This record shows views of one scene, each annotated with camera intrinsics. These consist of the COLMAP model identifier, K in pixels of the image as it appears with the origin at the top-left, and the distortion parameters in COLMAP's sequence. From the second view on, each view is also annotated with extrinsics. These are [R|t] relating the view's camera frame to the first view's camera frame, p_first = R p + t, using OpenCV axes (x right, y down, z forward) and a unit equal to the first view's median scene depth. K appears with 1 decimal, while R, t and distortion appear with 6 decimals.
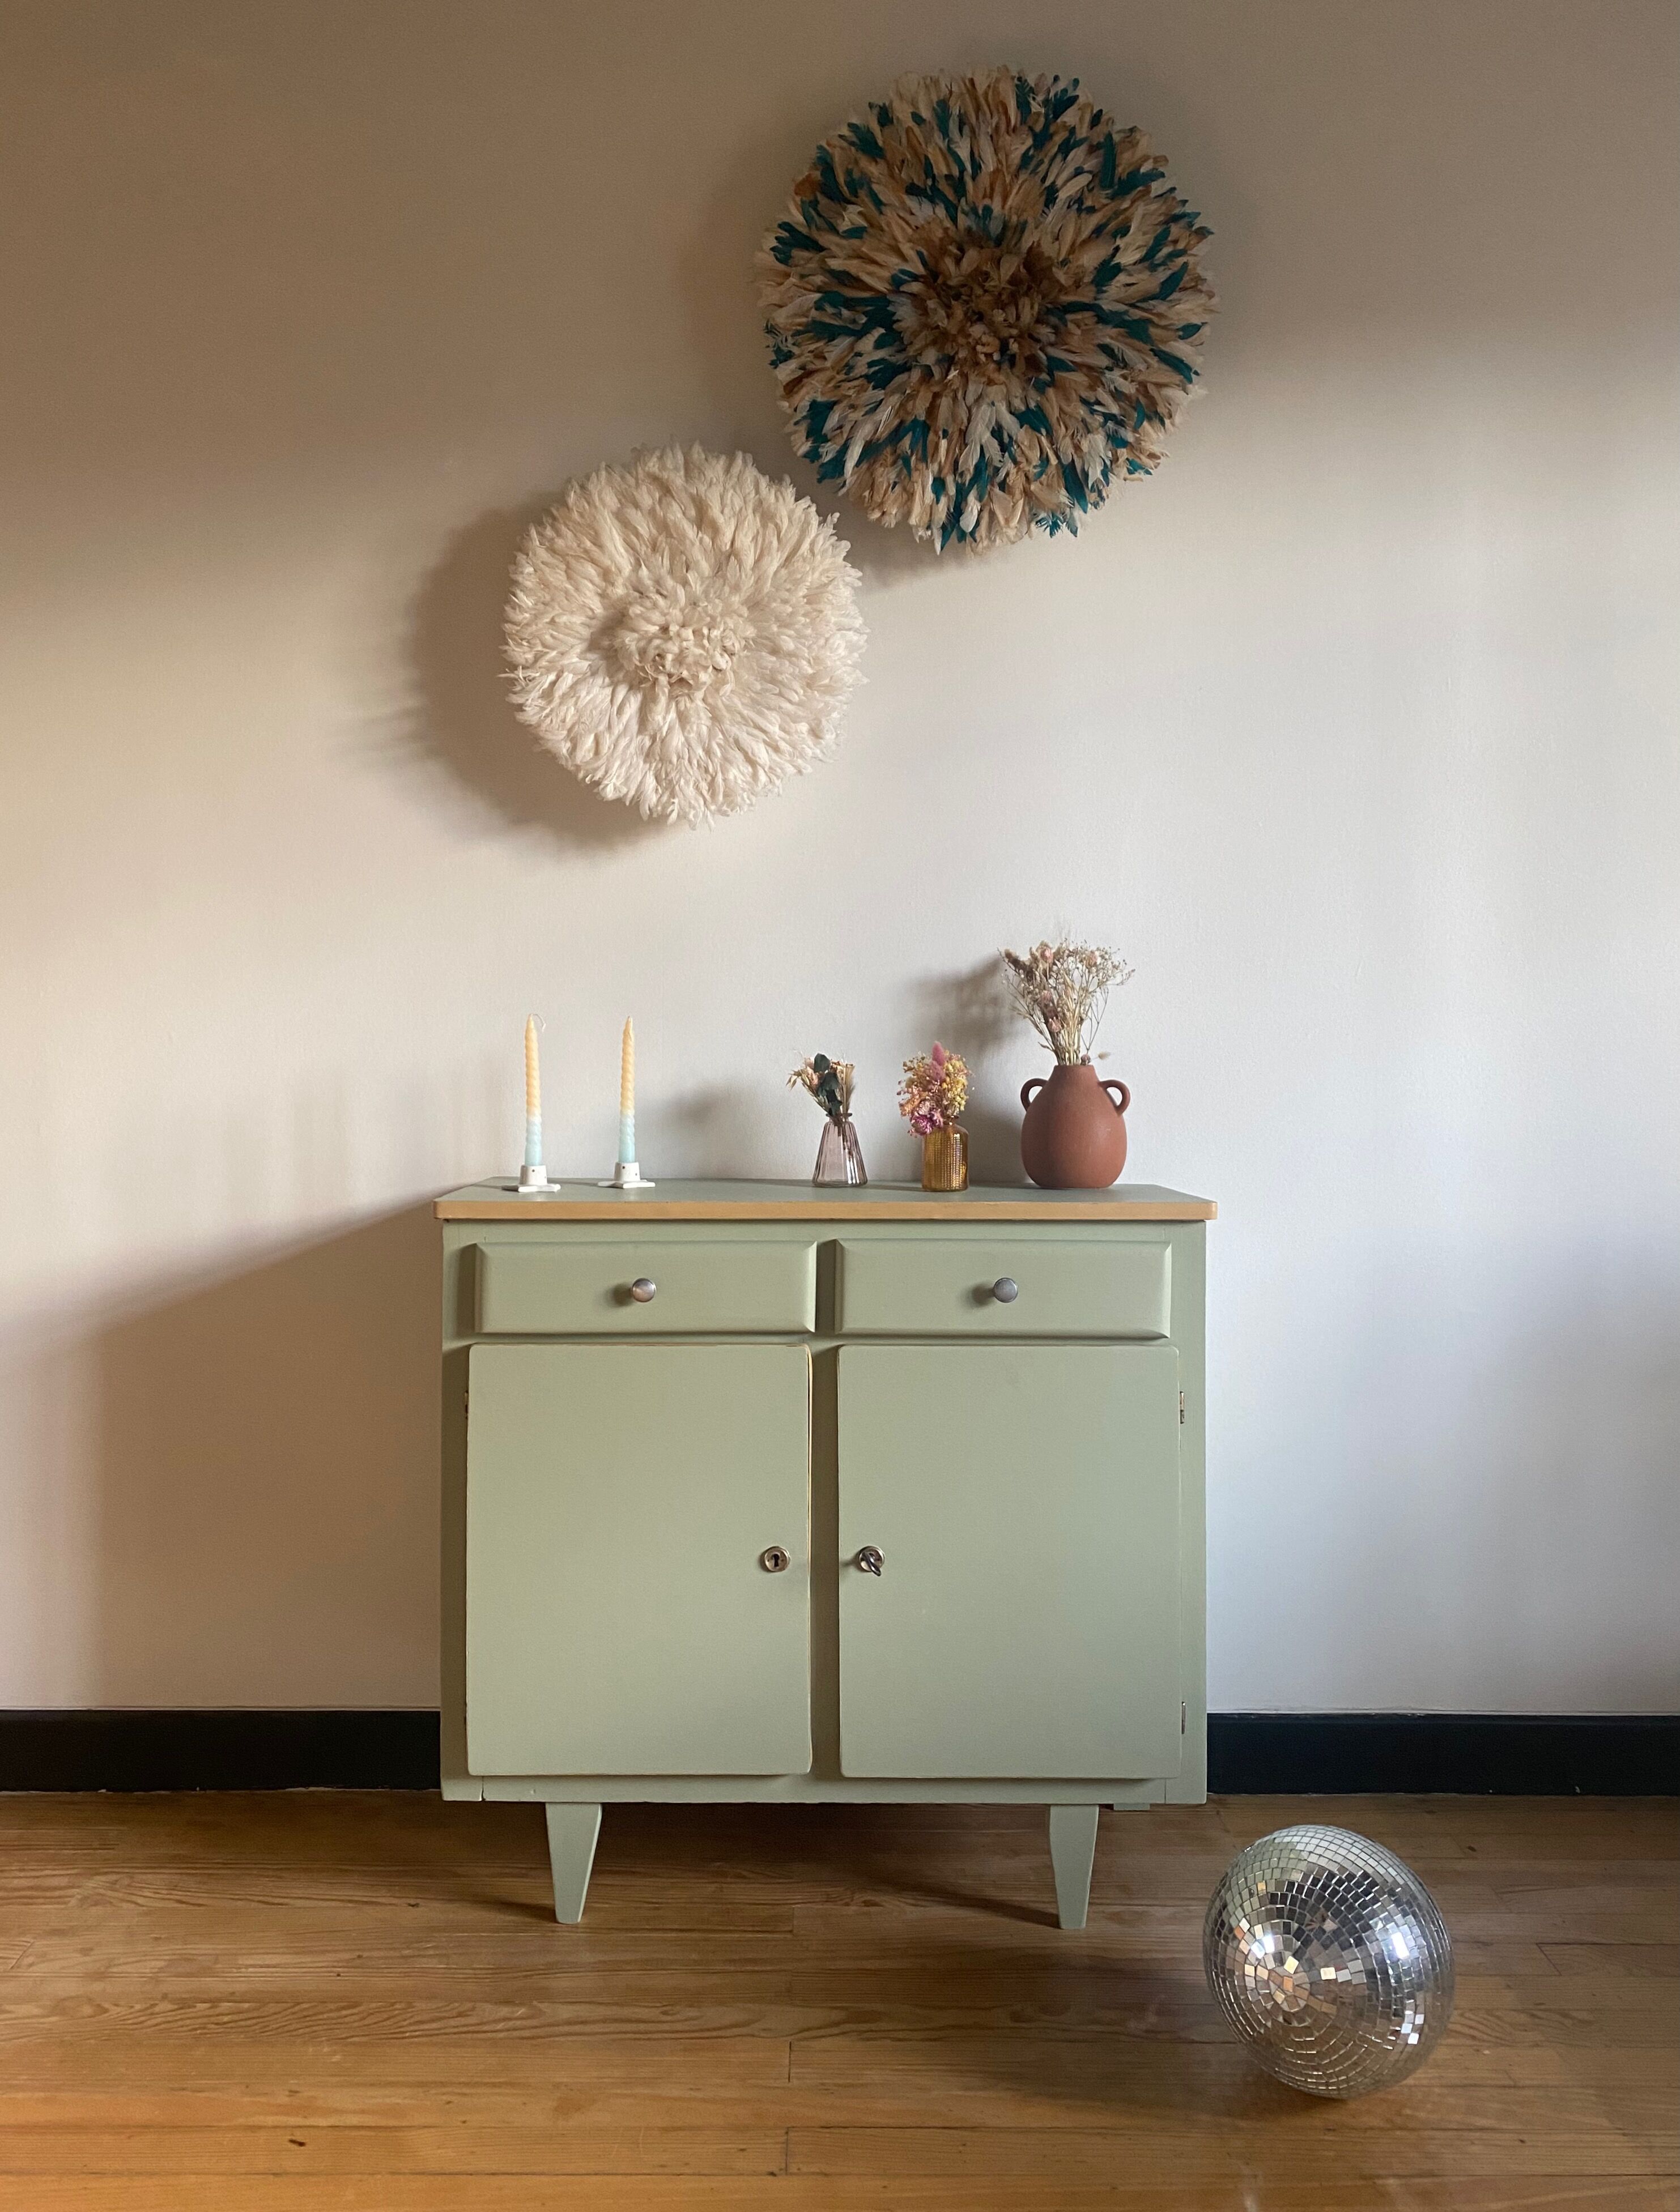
lens RADIAL K [[1751.0, 0, 834.9], [0, 1751.0, 1071.4], [0, 0, 1]] dist [0.045357, -0.045025]
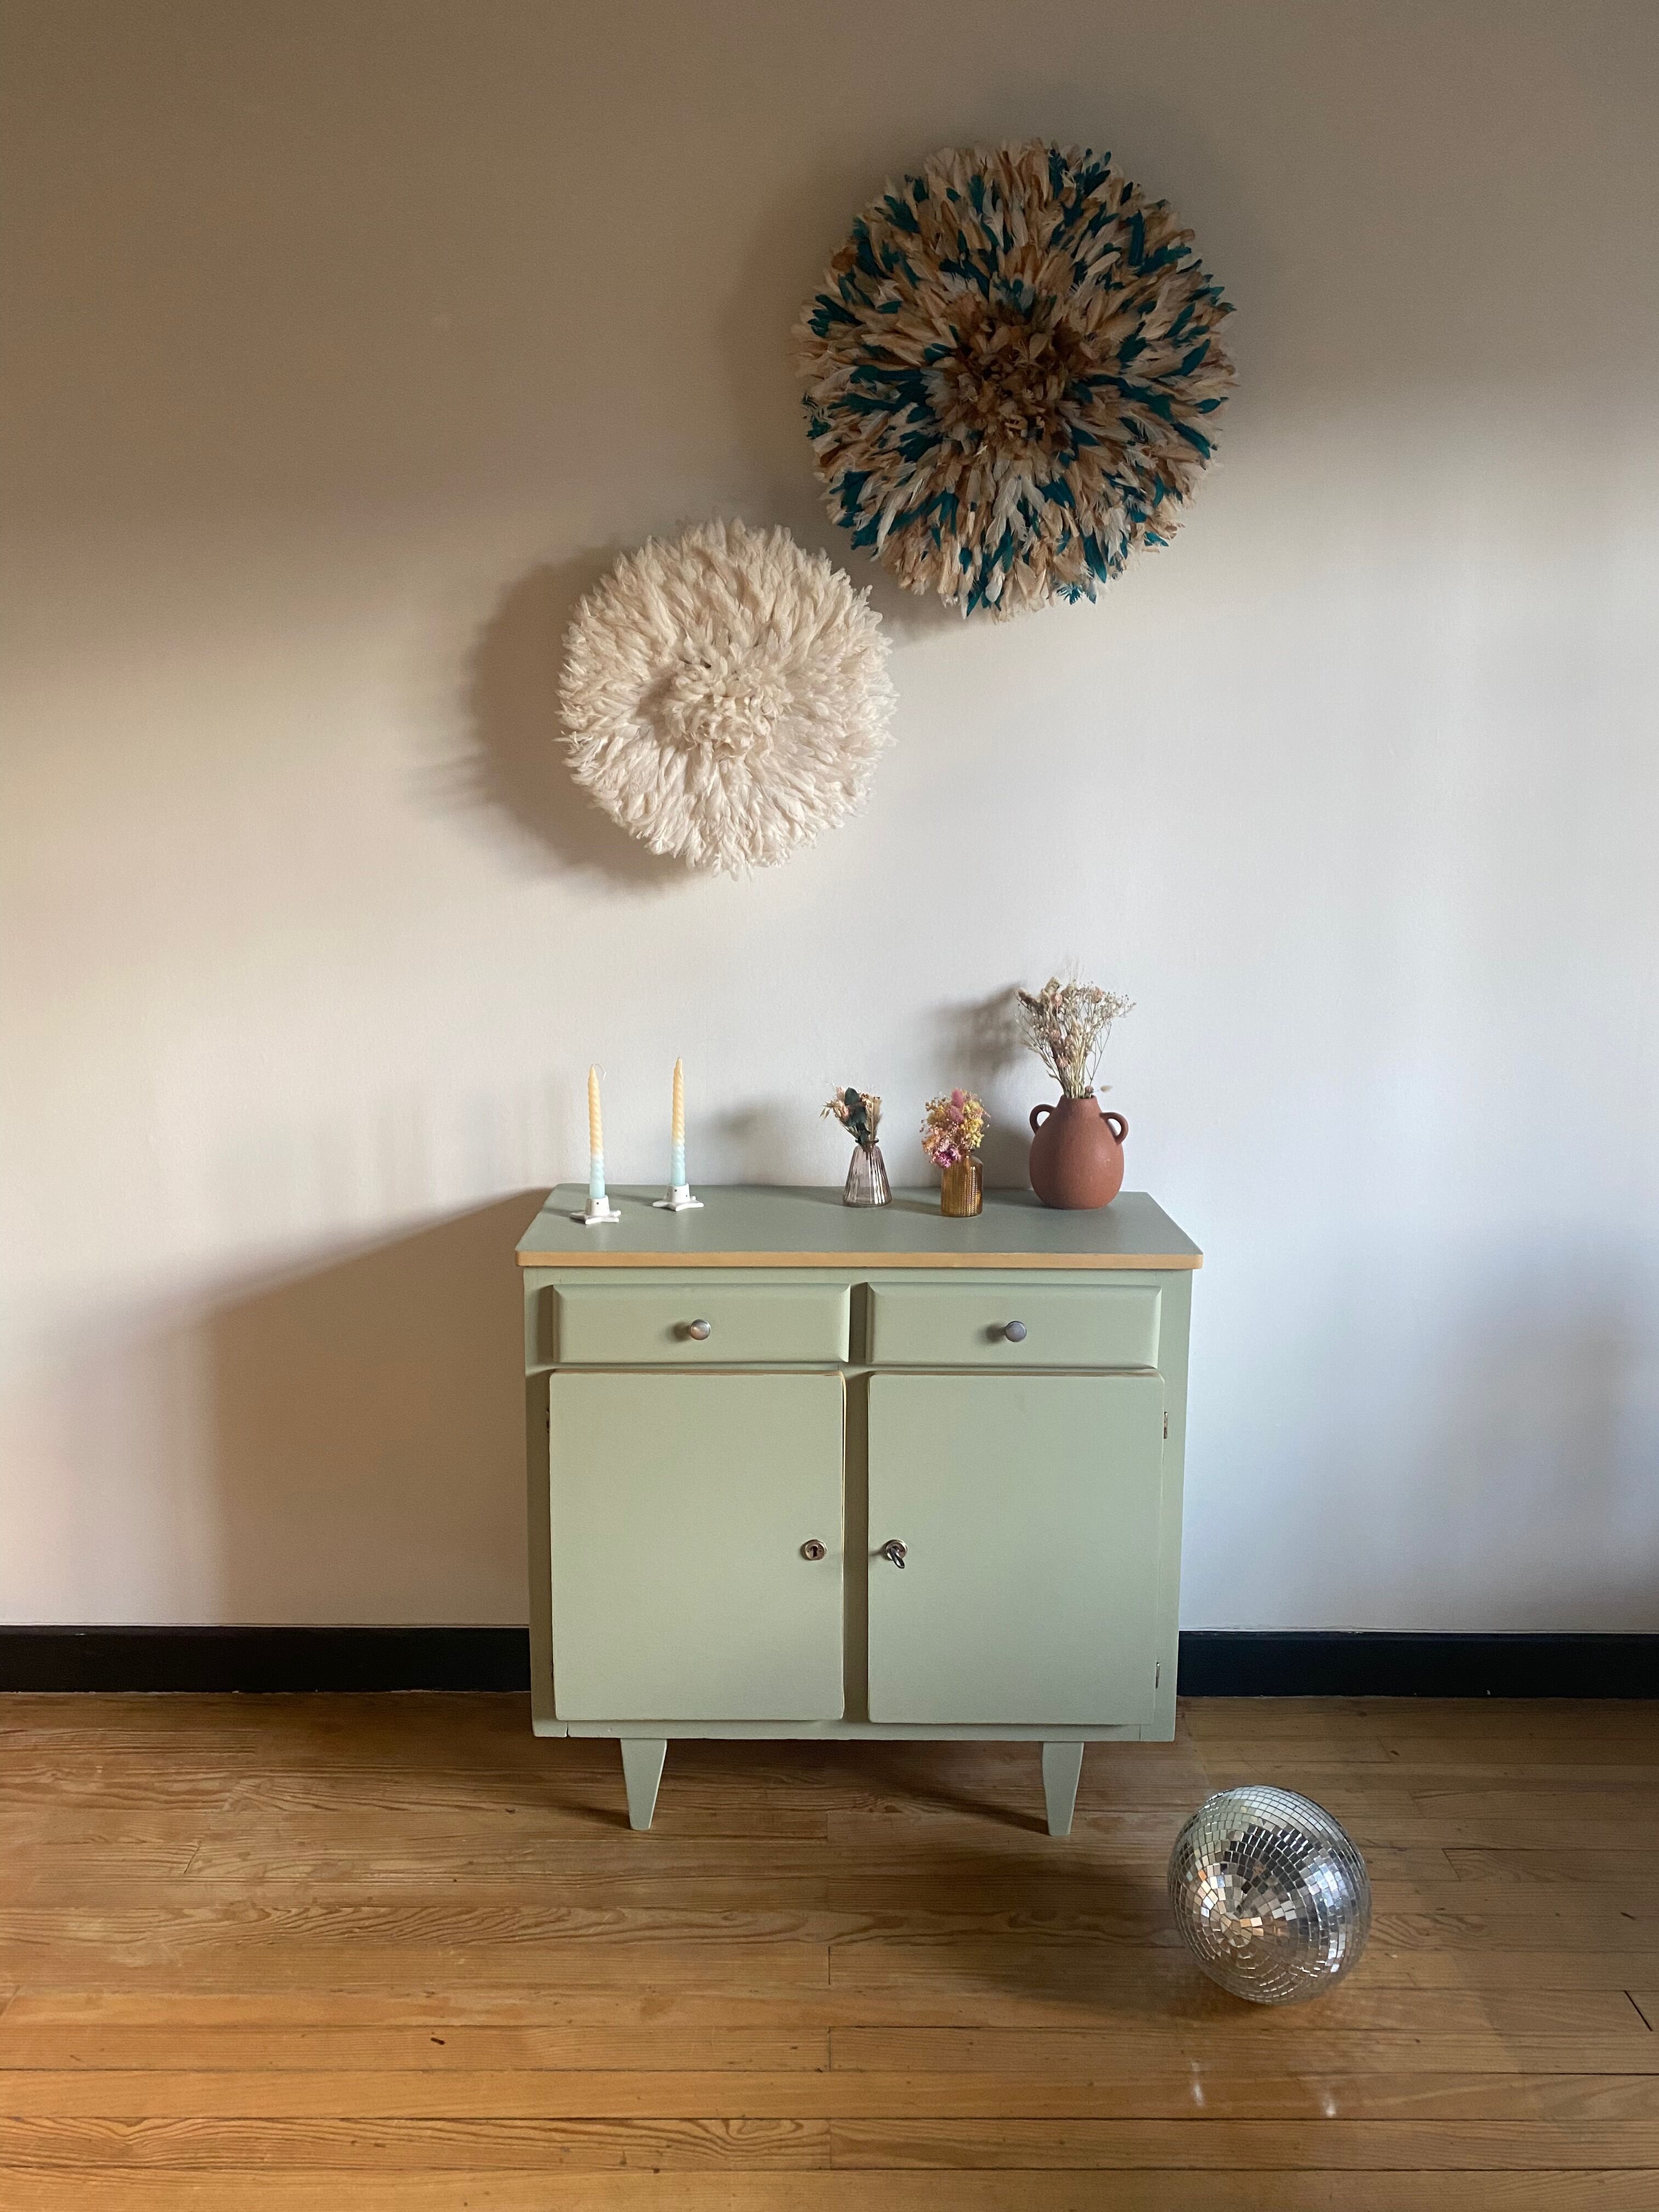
lens RADIAL K [[1704.6, 0, 832.9], [0, 1704.6, 1076.0], [0, 0, 1]] dist [0.041668, -0.041597]
pose [[0.999986, 0.004717, 0.002589, -0.024807], [-0.005067, 0.987443, 0.157896, -0.206150], [-0.001811, -0.157907, 0.987452, -0.072969]]
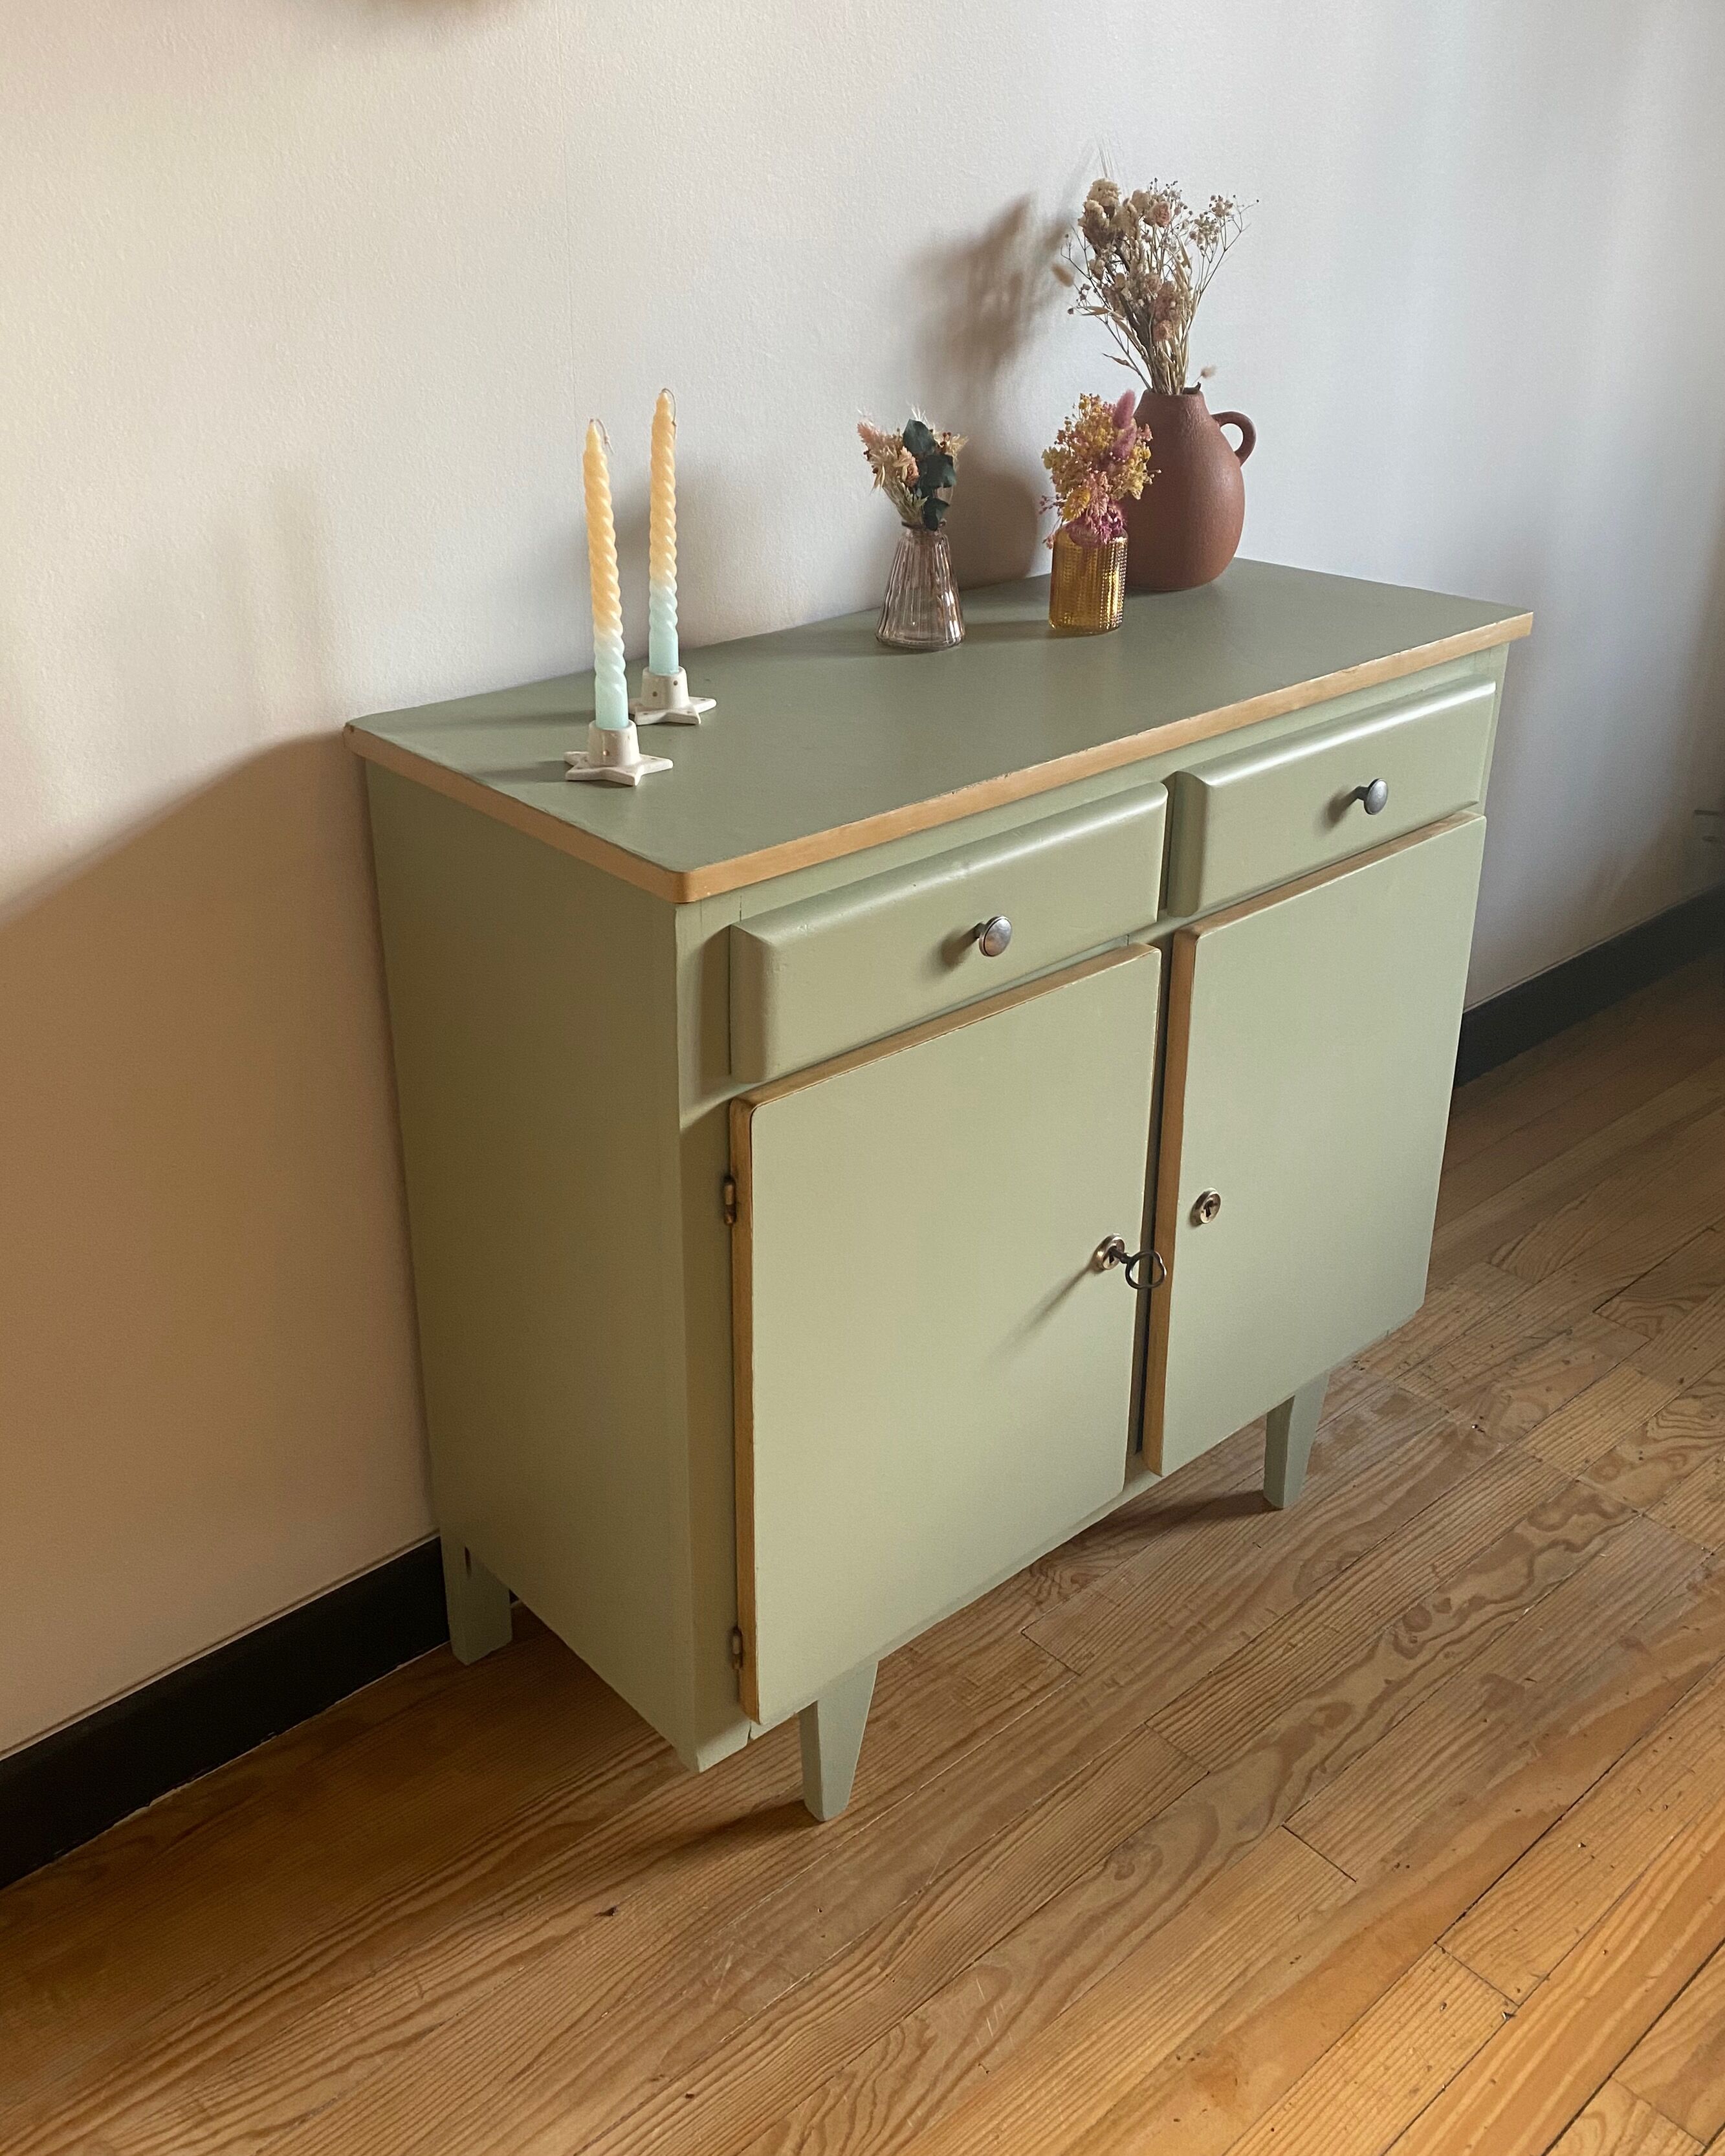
lens RADIAL K [[2010.6, 0, 785.6], [0, 2010.6, 958.3], [0, 0, 1]] dist [0.012457, 0.000000]
pose [[0.760612, -0.264695, 0.592795, -0.524718], [0.008820, 0.917236, 0.398247, -0.122001], [-0.649146, -0.297683, 0.699995, 0.559863]]
